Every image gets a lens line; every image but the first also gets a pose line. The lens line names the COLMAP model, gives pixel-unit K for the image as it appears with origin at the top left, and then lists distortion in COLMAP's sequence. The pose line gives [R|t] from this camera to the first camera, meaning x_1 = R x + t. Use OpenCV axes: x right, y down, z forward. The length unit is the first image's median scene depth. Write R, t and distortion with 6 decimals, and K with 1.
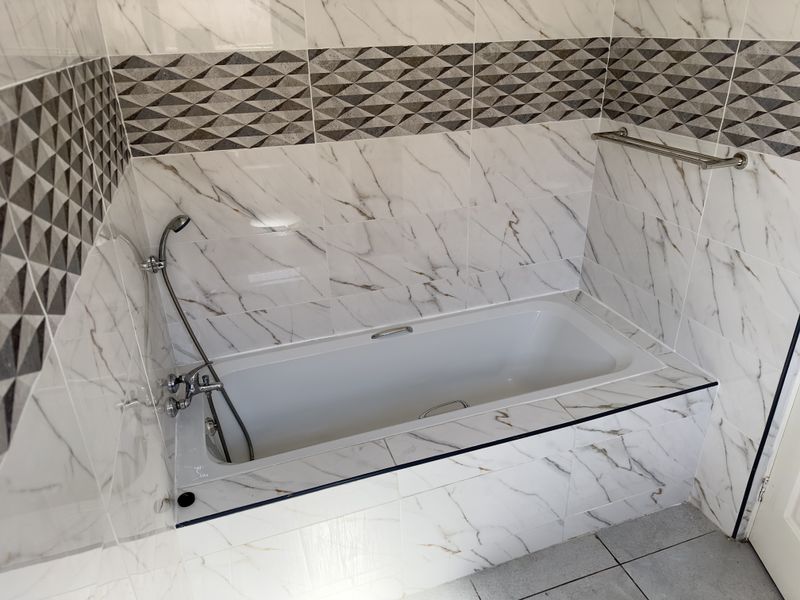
lens RADIAL K [[558.1, 0, 399.1], [0, 558.1, 291.0], [0, 0, 1]] dist [0.037787, -0.066745]
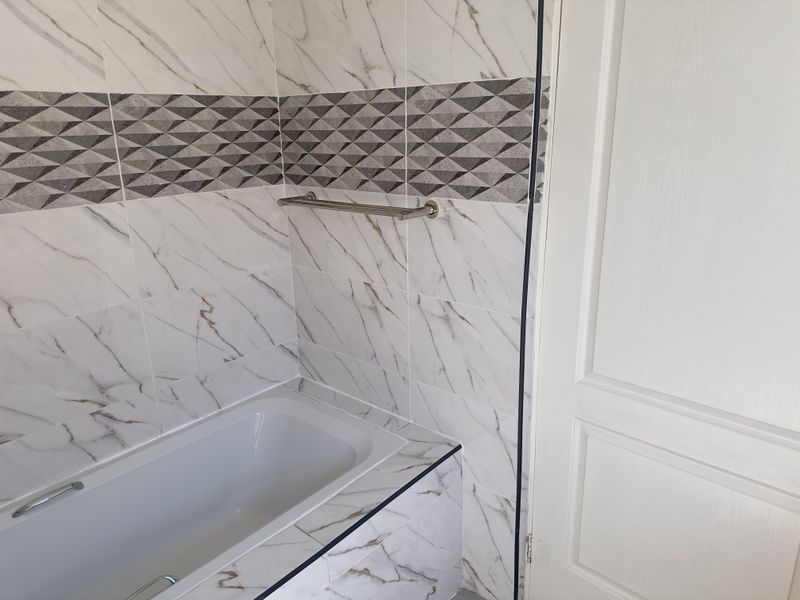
lens RADIAL K [[558.1, 0, 399.1], [0, 558.1, 291.0], [0, 0, 1]] dist [0.037787, -0.066745]
pose [[0.865984, -0.135371, 0.481401, 0.068746], [0.214438, 0.970187, -0.112930, -0.000410], [-0.451762, 0.201026, 0.869195, 0.186832]]
